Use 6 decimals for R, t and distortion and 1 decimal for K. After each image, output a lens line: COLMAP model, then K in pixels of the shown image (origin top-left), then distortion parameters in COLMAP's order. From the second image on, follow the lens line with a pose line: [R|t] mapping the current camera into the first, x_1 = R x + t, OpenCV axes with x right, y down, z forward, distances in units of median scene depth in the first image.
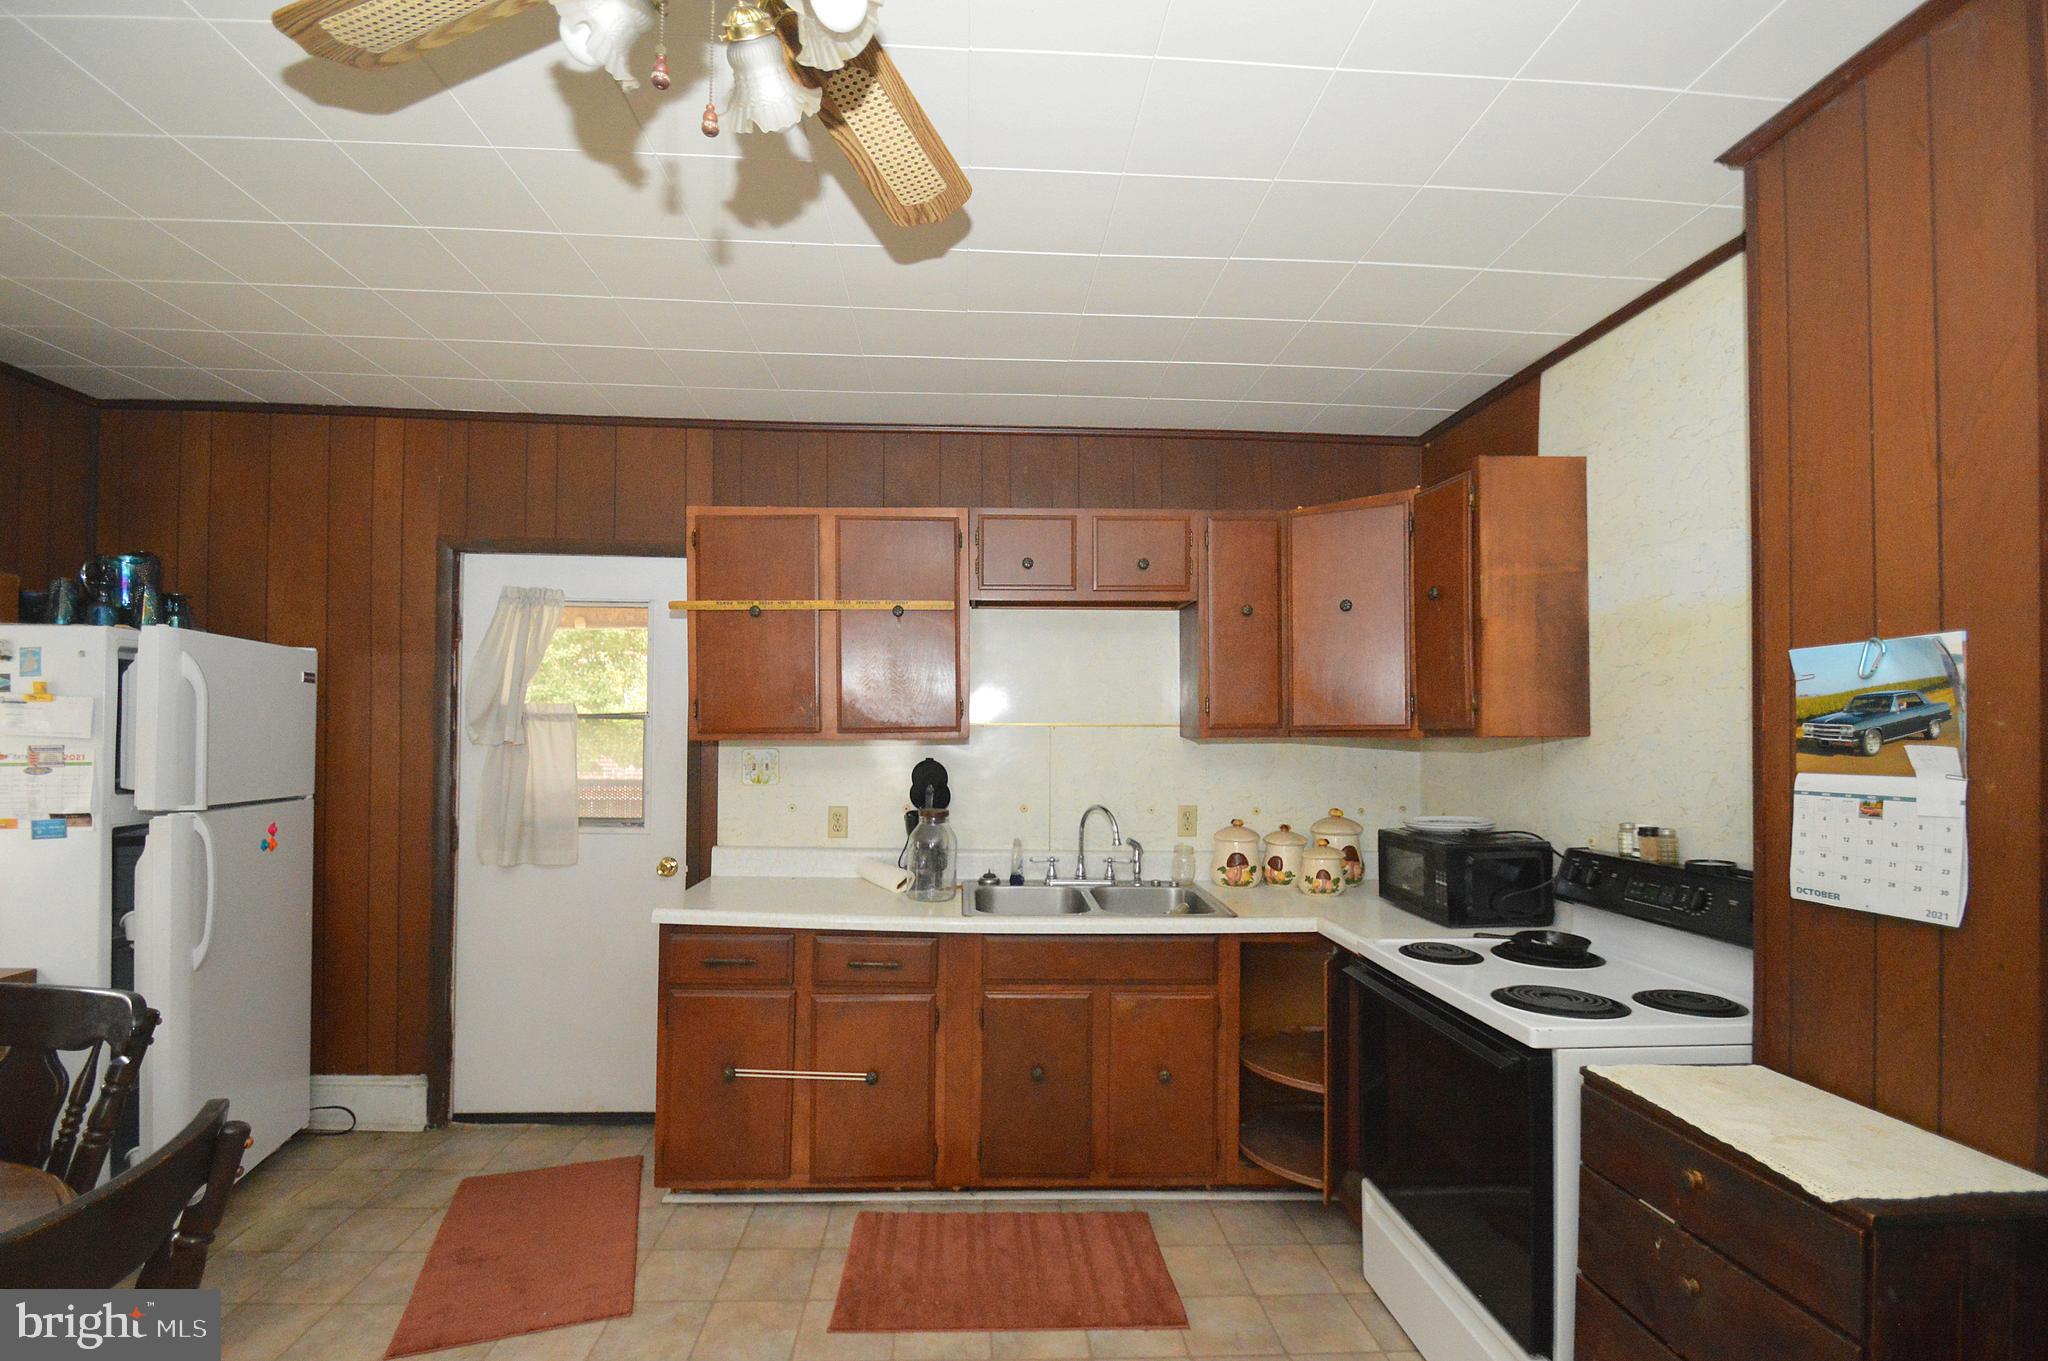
lens RADIAL K [[923.5, 0, 1017.9], [0, 923.5, 728.1], [0, 0, 1]] dist [0.003101, -0.010427]
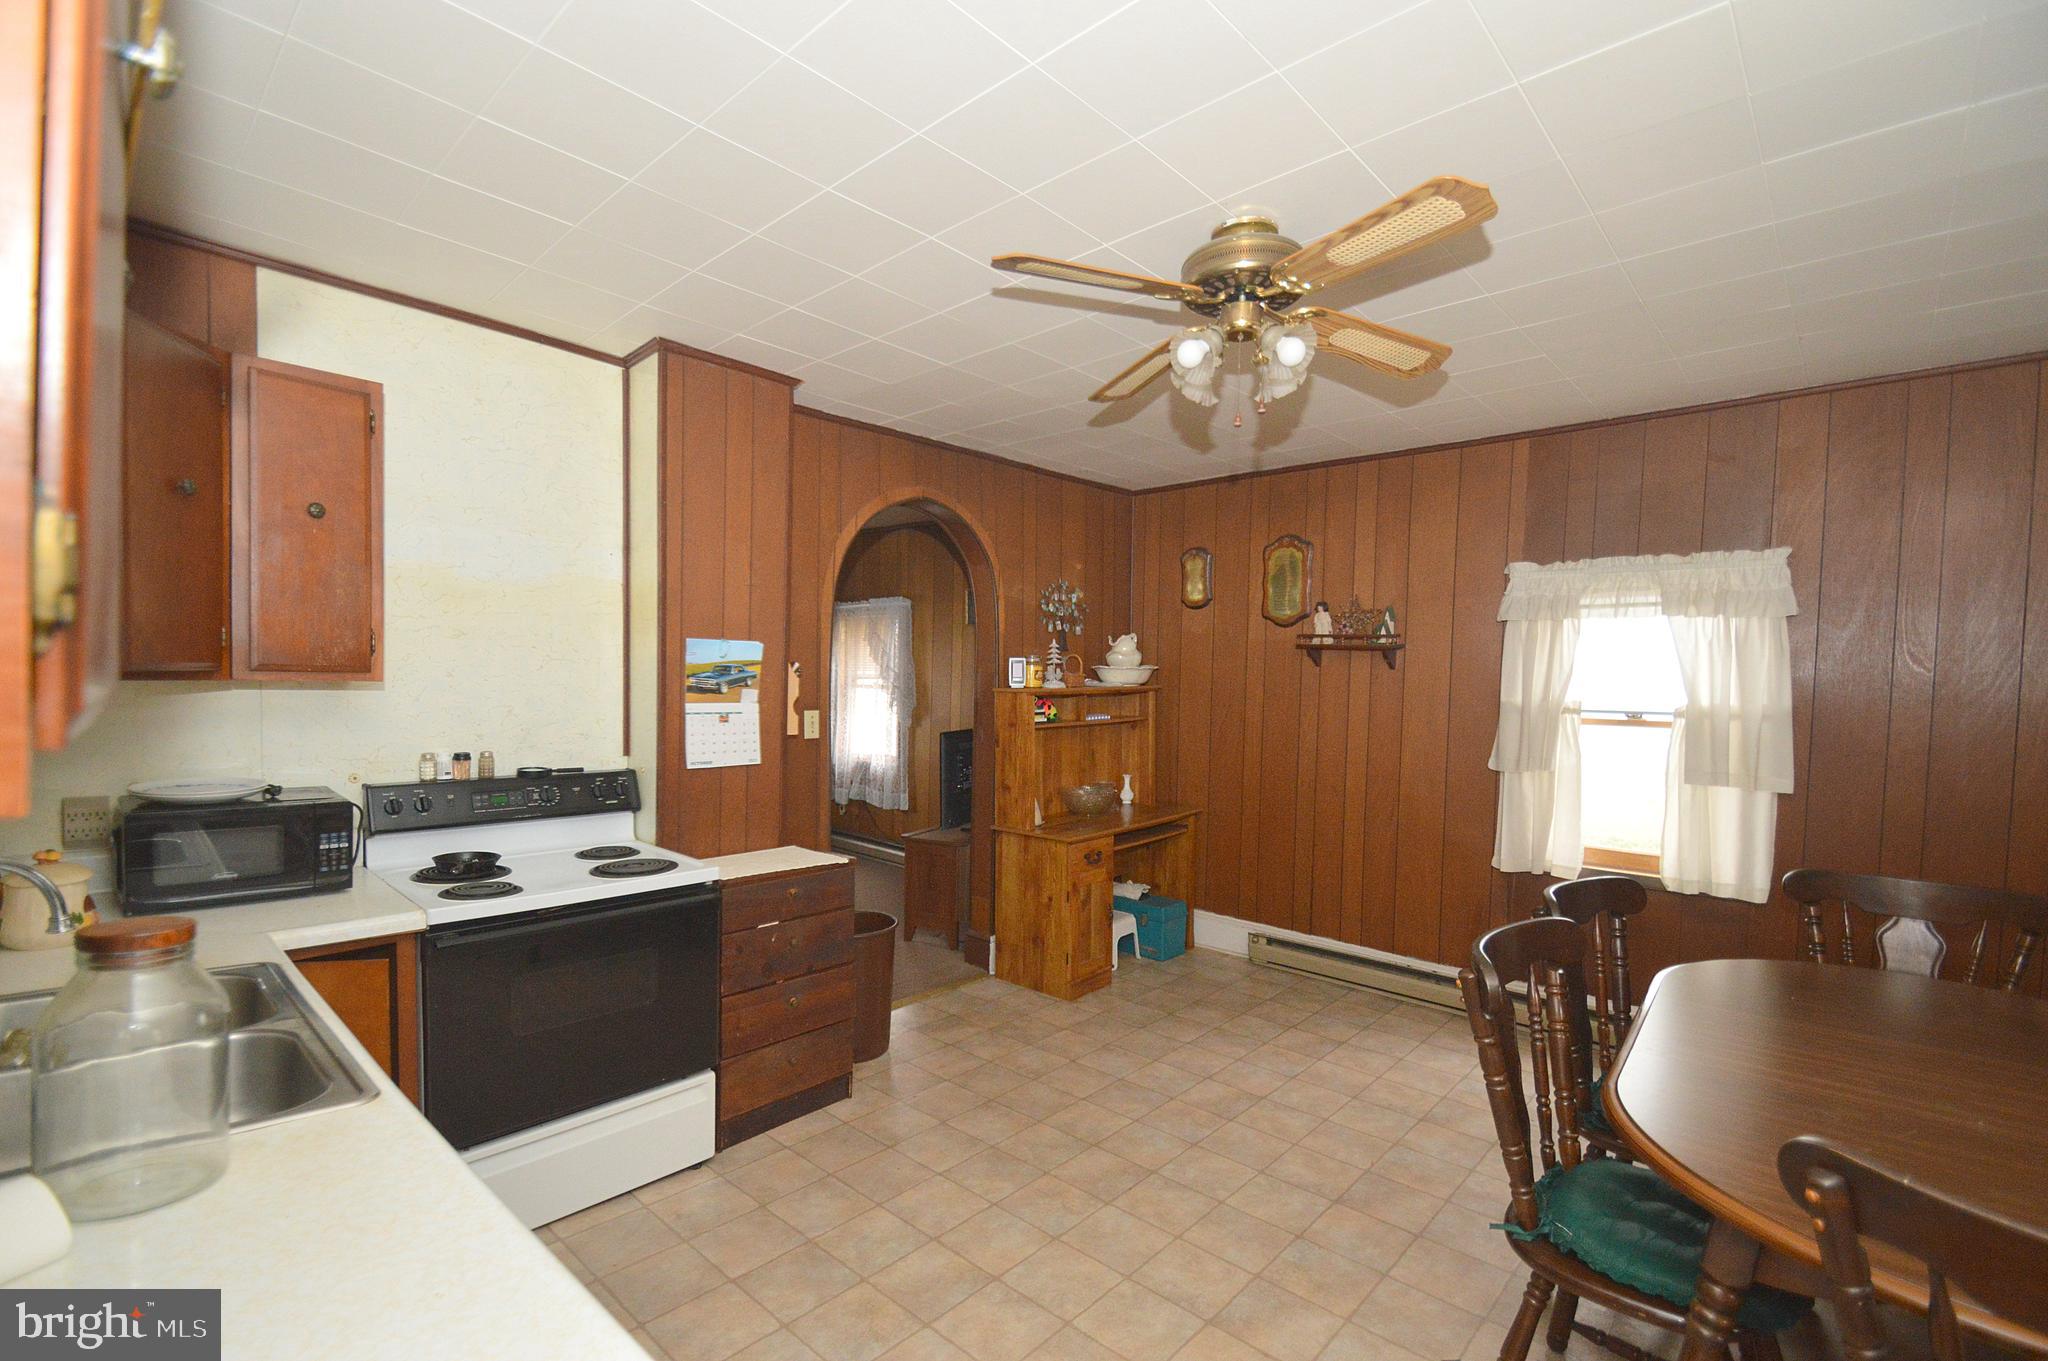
lens RADIAL K [[923.5, 0, 1058.9], [0, 923.5, 700.9], [0, 0, 1]] dist [0.003101, -0.010427]
pose [[-0.711491, -0.039561, 0.701581, -1.124334], [-0.034774, 0.999173, 0.021077, -0.025697], [-0.701835, -0.009400, -0.712278, 1.954356]]
